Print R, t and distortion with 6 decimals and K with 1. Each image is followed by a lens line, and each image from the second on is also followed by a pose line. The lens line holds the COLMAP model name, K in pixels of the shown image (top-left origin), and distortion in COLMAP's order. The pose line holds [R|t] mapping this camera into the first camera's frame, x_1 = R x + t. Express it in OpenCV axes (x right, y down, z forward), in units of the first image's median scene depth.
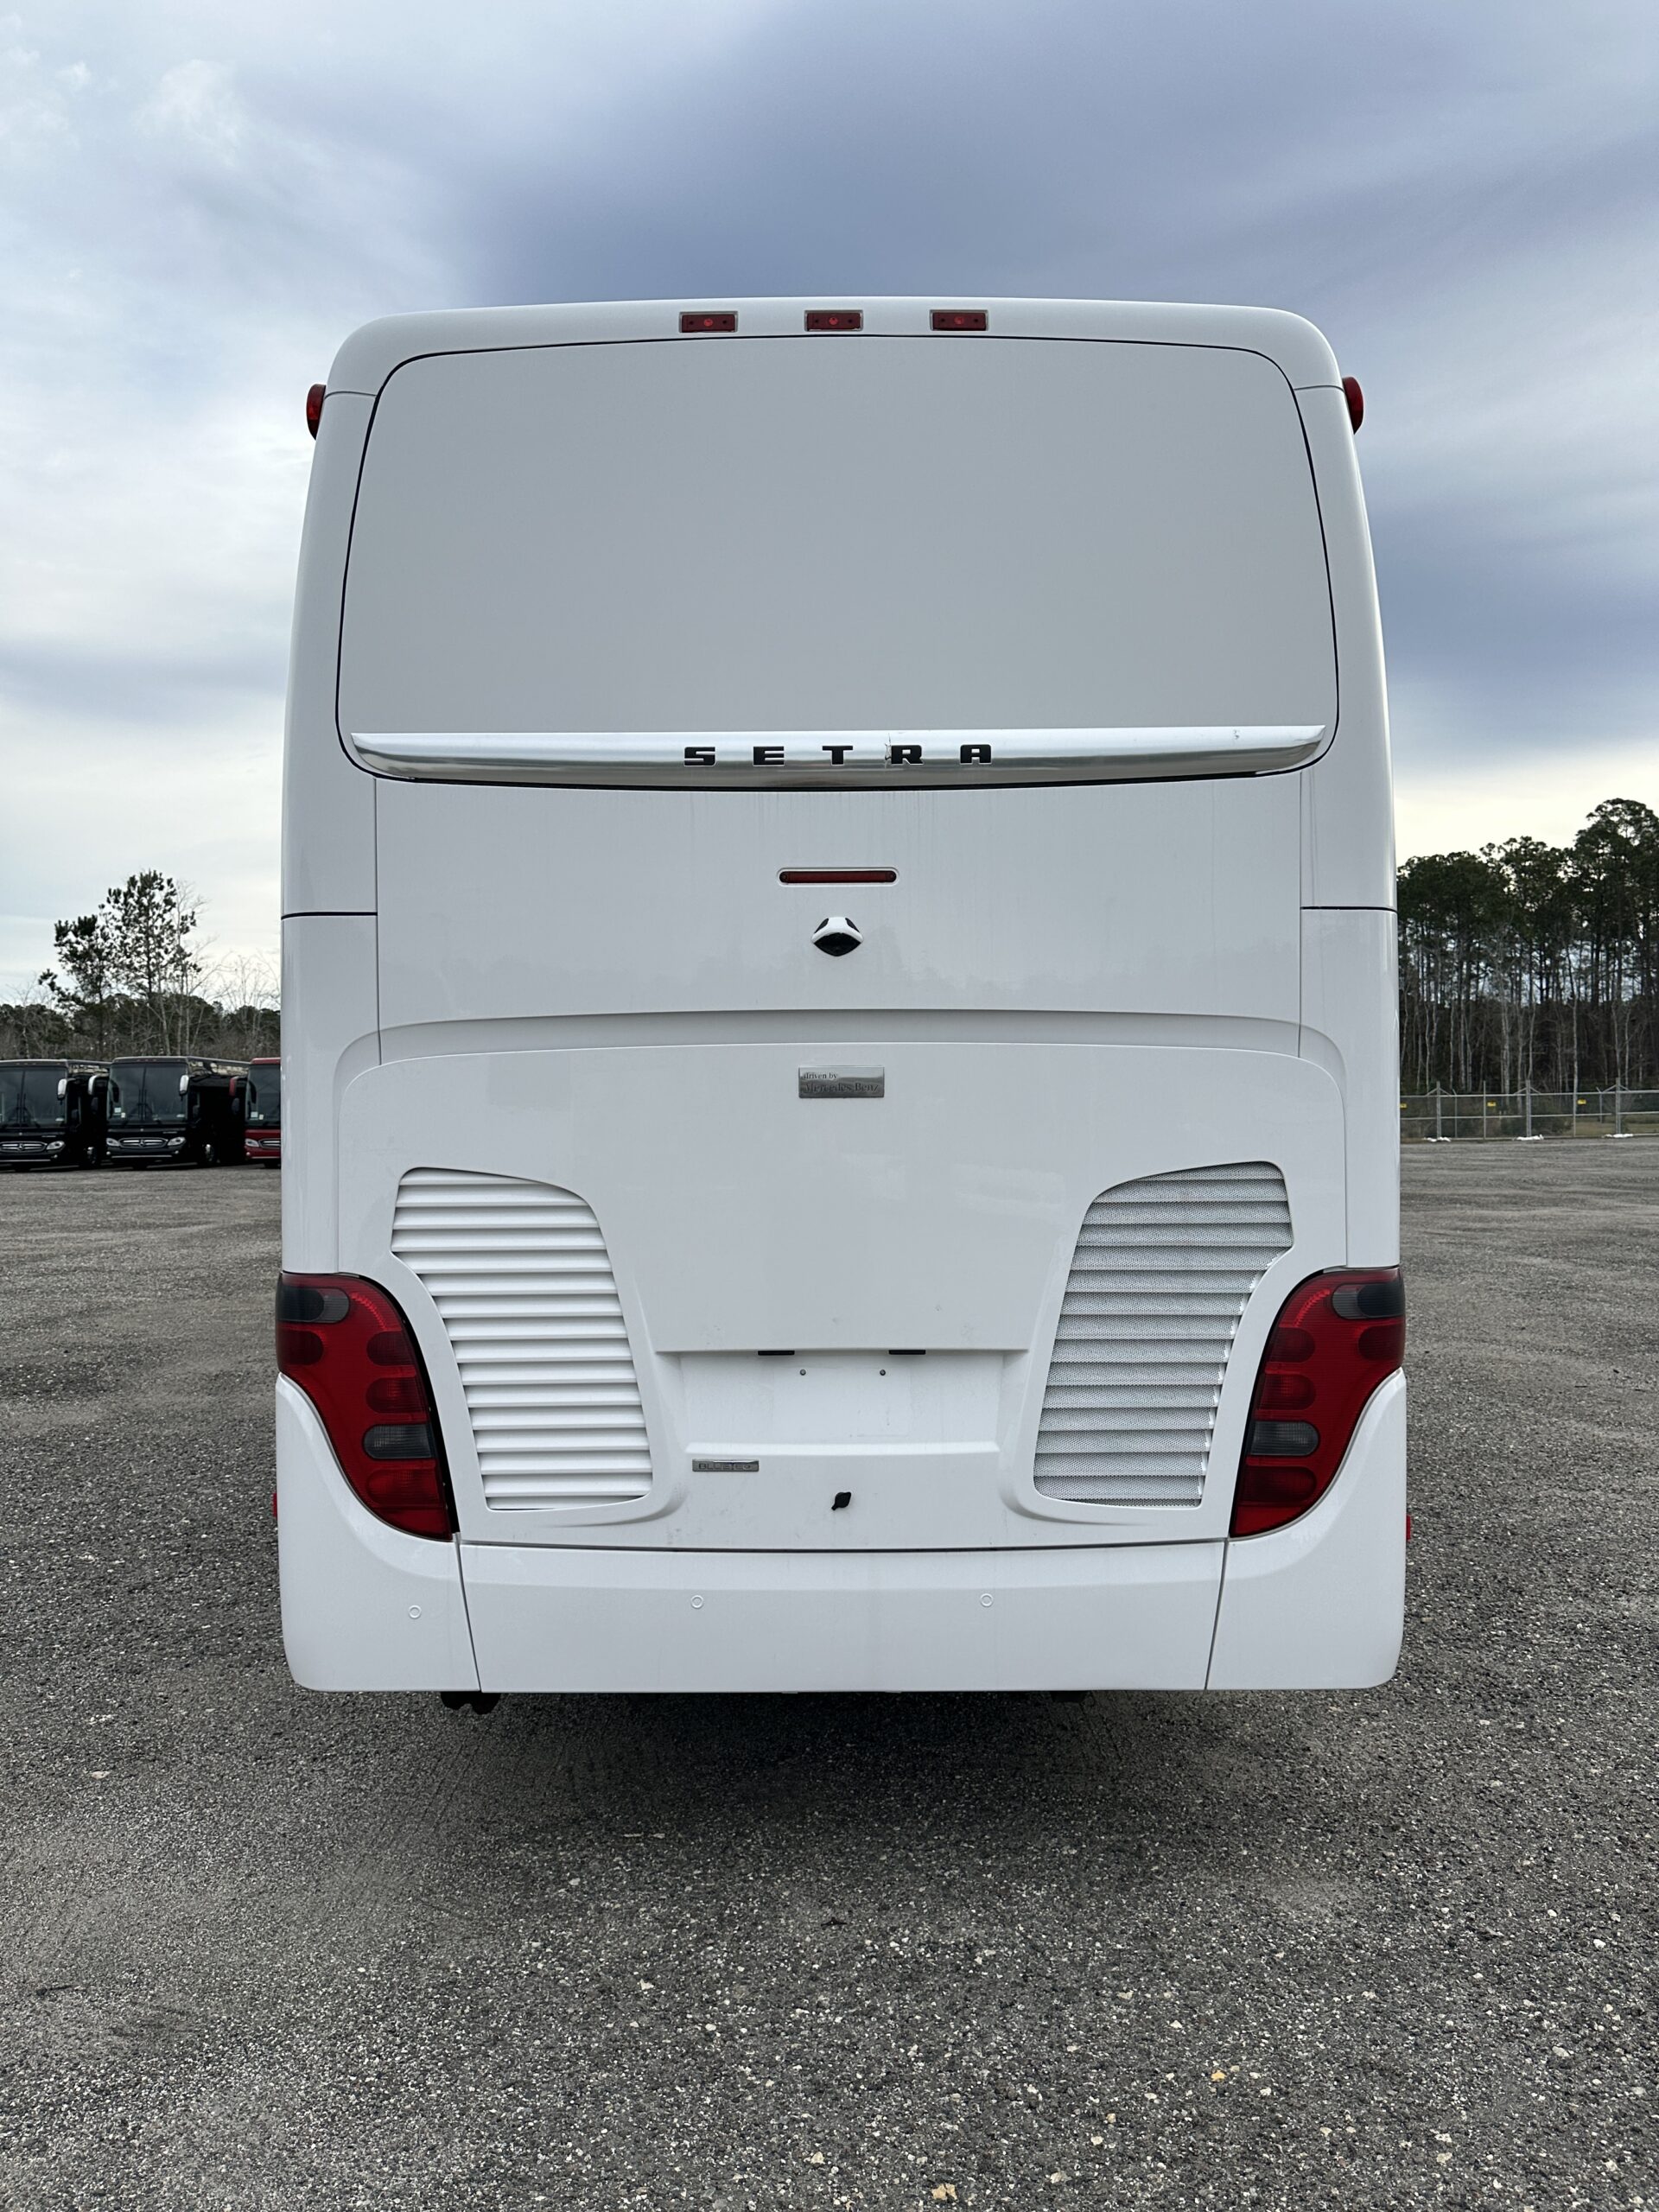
lens RADIAL K [[1540.5, 0, 829.5], [0, 1540.5, 1106.0], [0, 0, 1]] dist [0.154053, -0.240221]
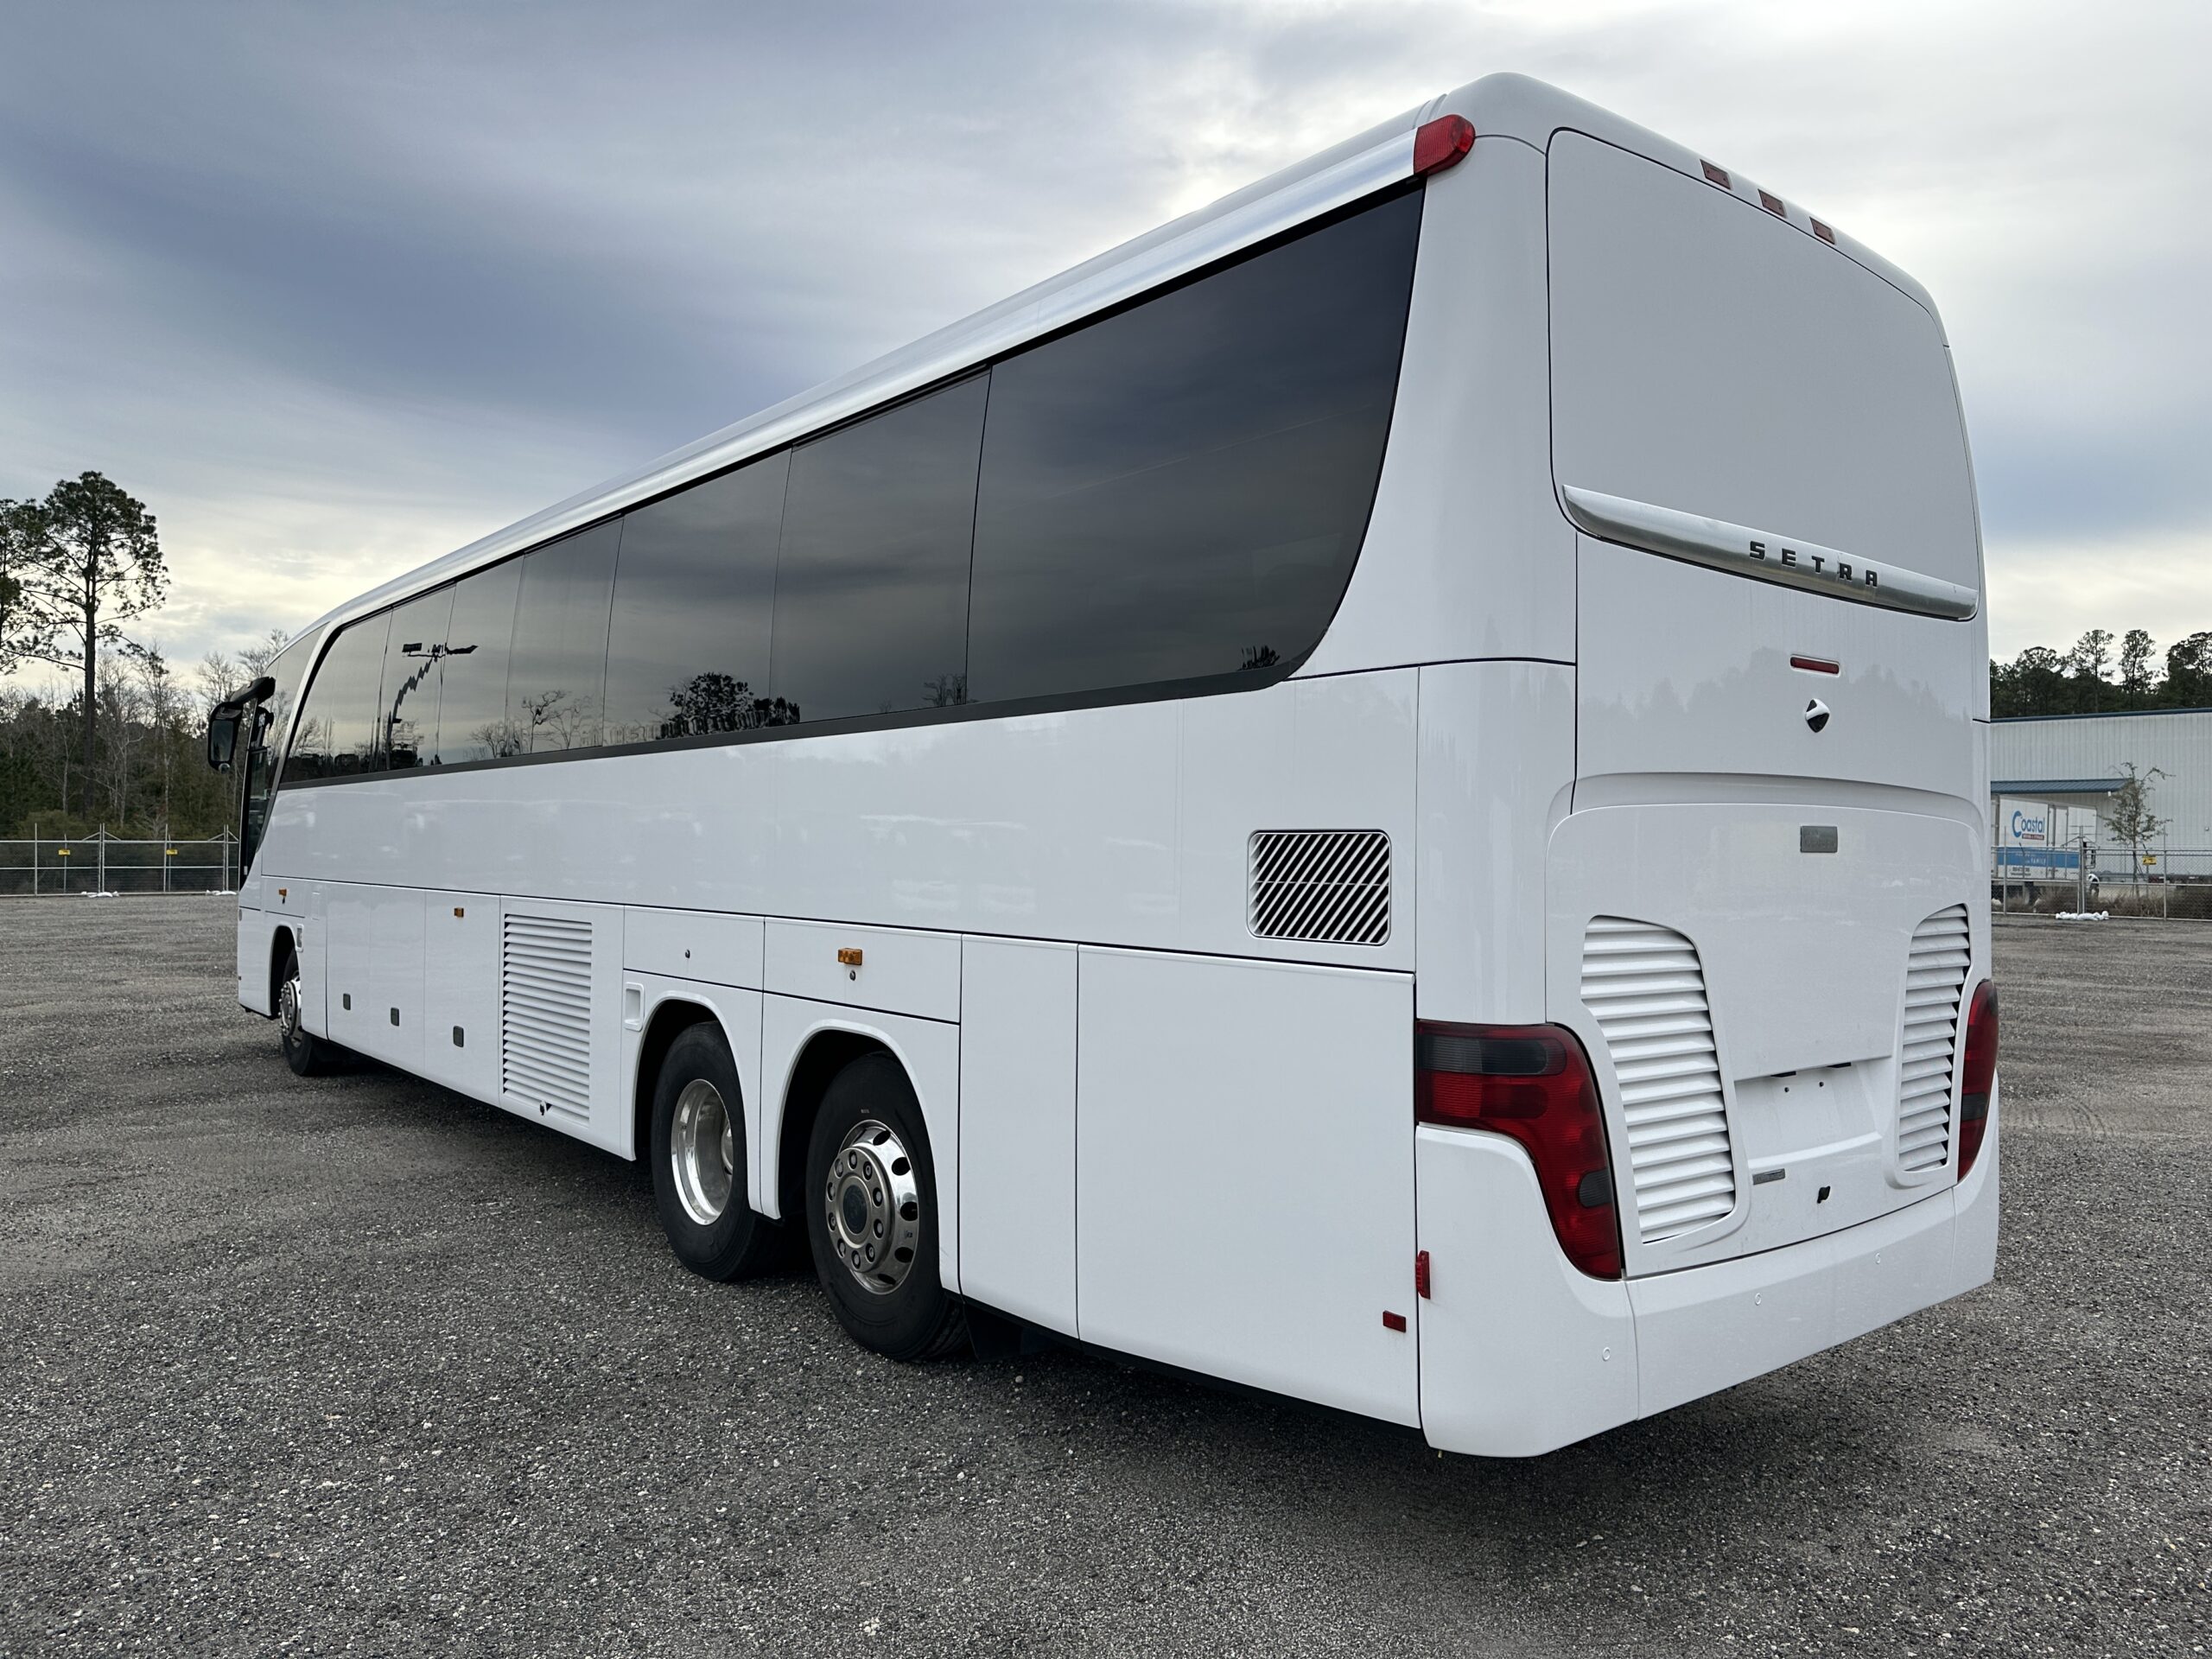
lens RADIAL K [[1553.7, 0, 1113.8], [0, 1553.7, 808.0], [0, 0, 1]] dist [0.074702, -0.093100]
pose [[0.770398, 0.031581, 0.636781, -1.166620], [-0.013717, 0.999362, -0.032969, 0.007797], [-0.637416, 0.016664, 0.770340, 0.414956]]
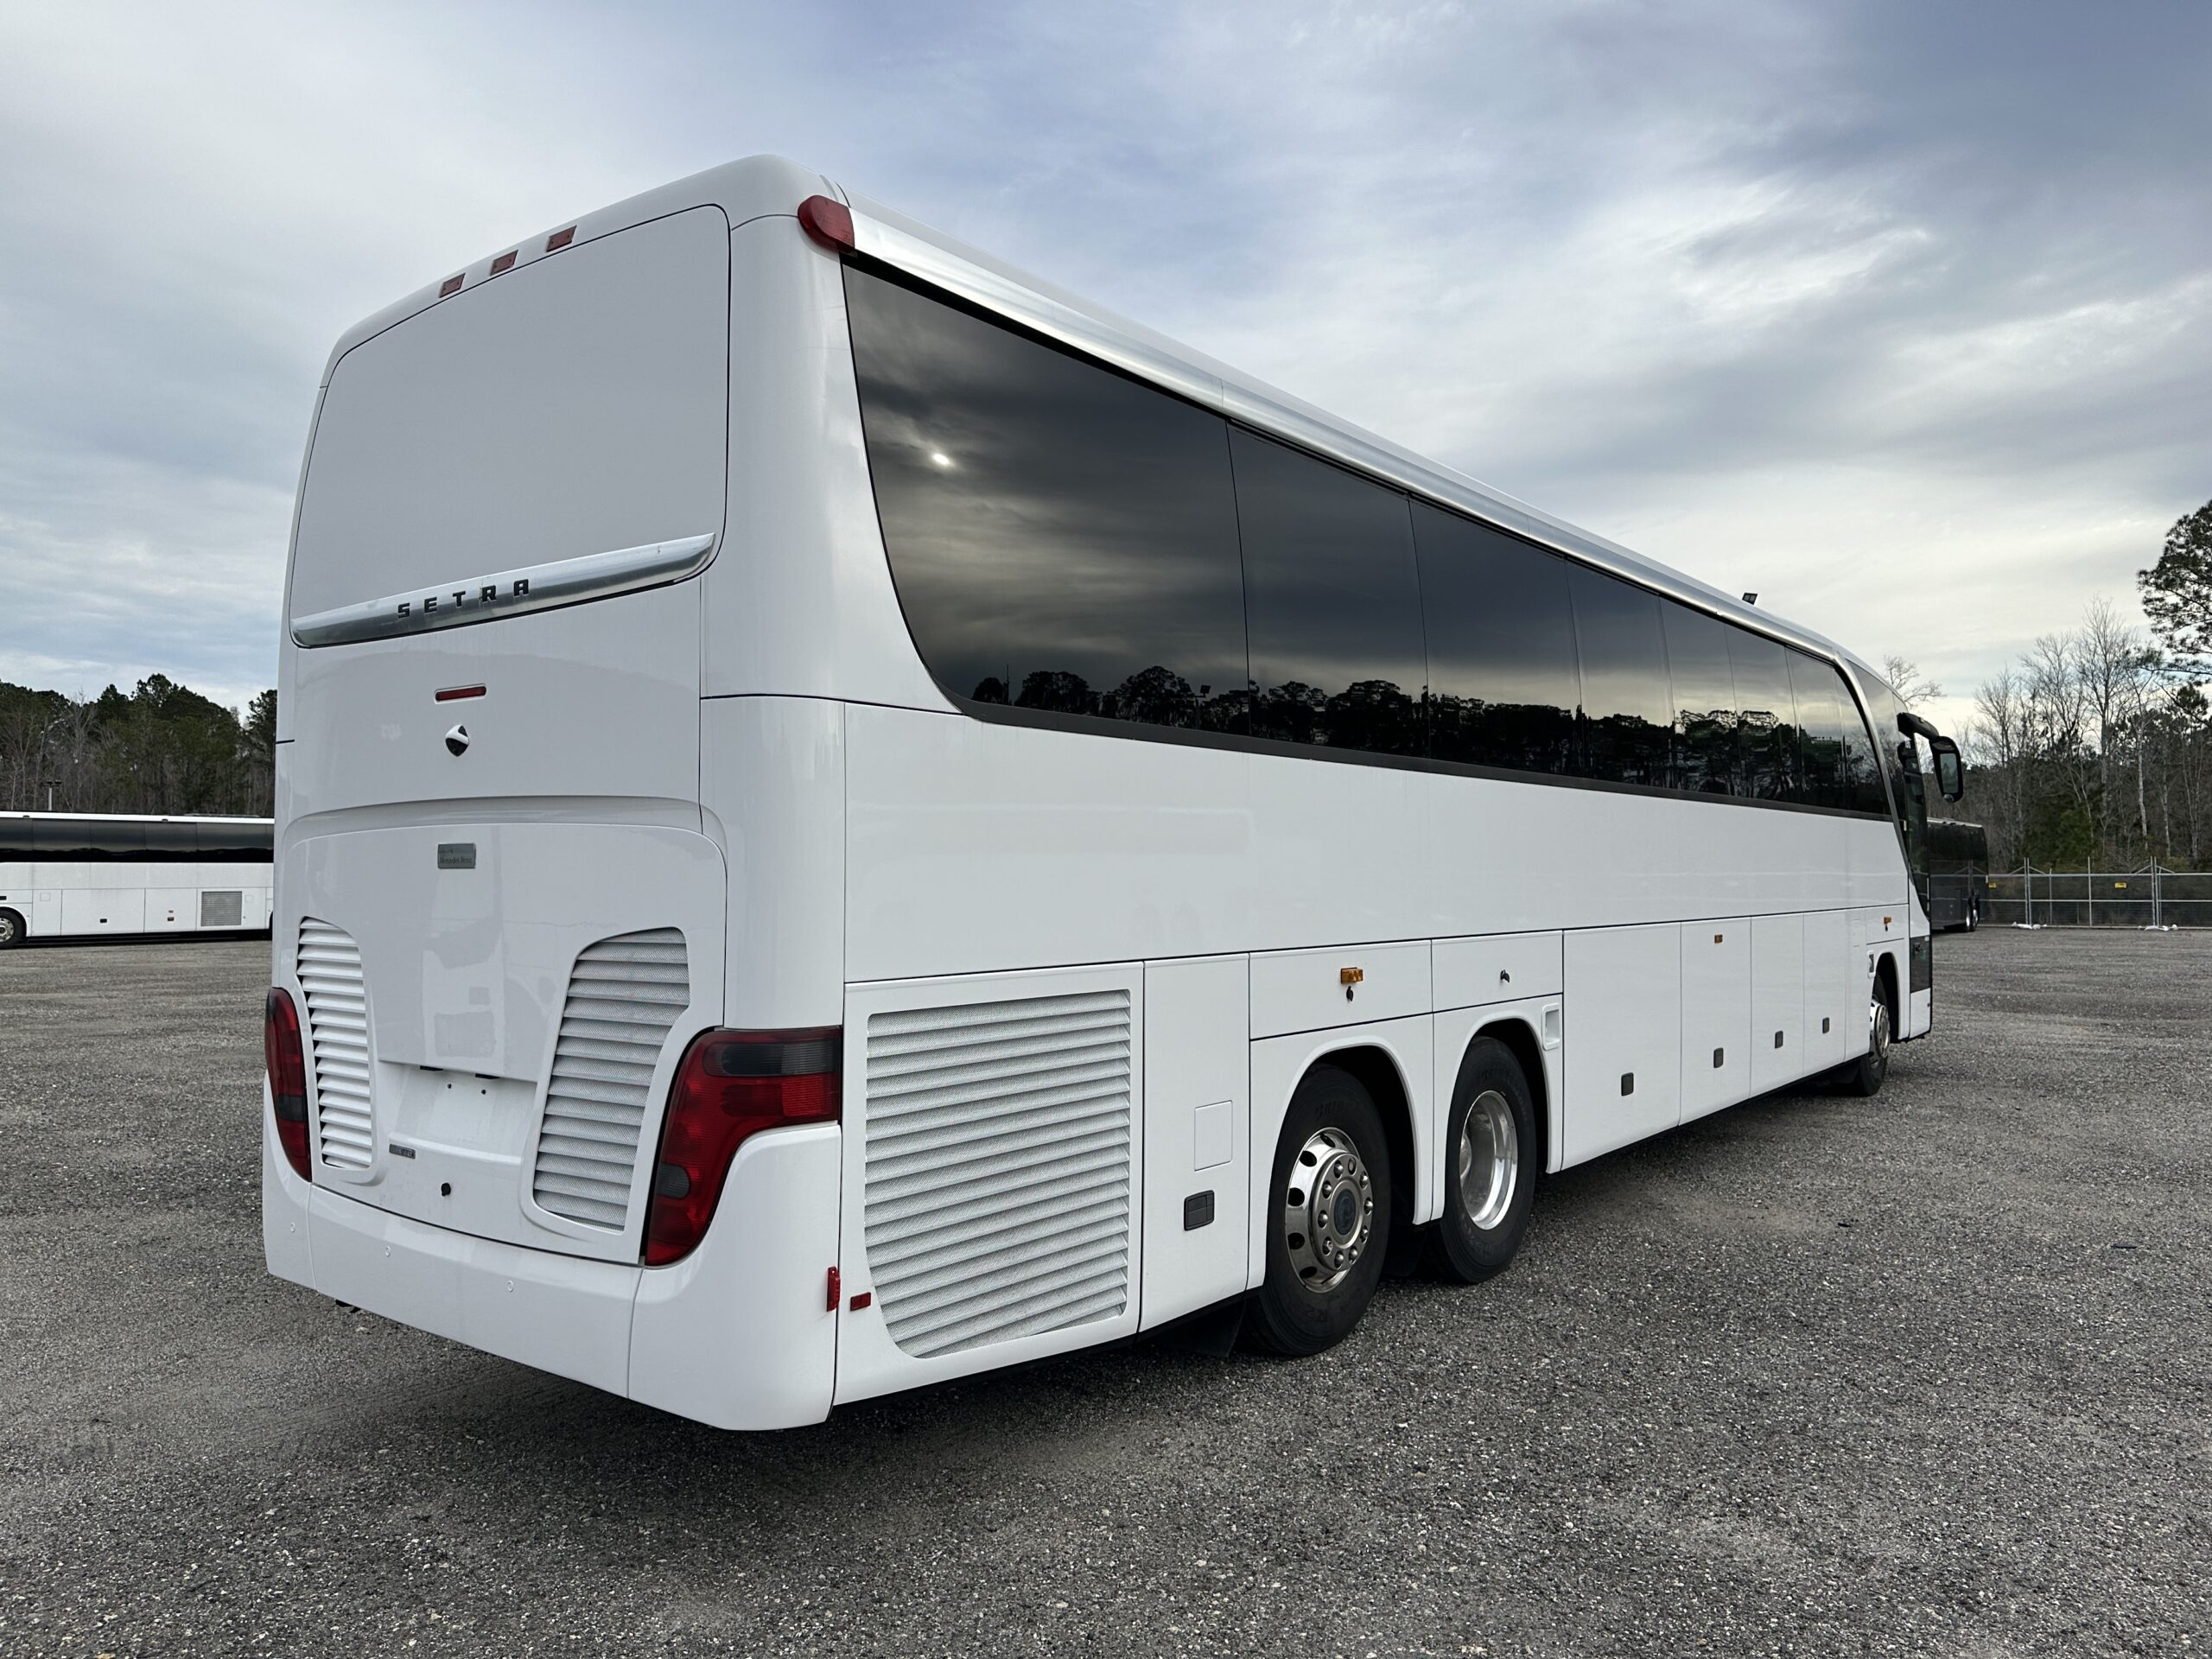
lens RADIAL K [[1540.5, 0, 1111.7], [0, 1540.5, 815.1], [0, 0, 1]] dist [0.154053, -0.240221]
pose [[0.787706, -0.017513, -0.615802, 1.211441], [-0.005574, 0.999352, -0.035551, -0.005845], [0.616026, 0.031437, 0.787098, 0.317187]]
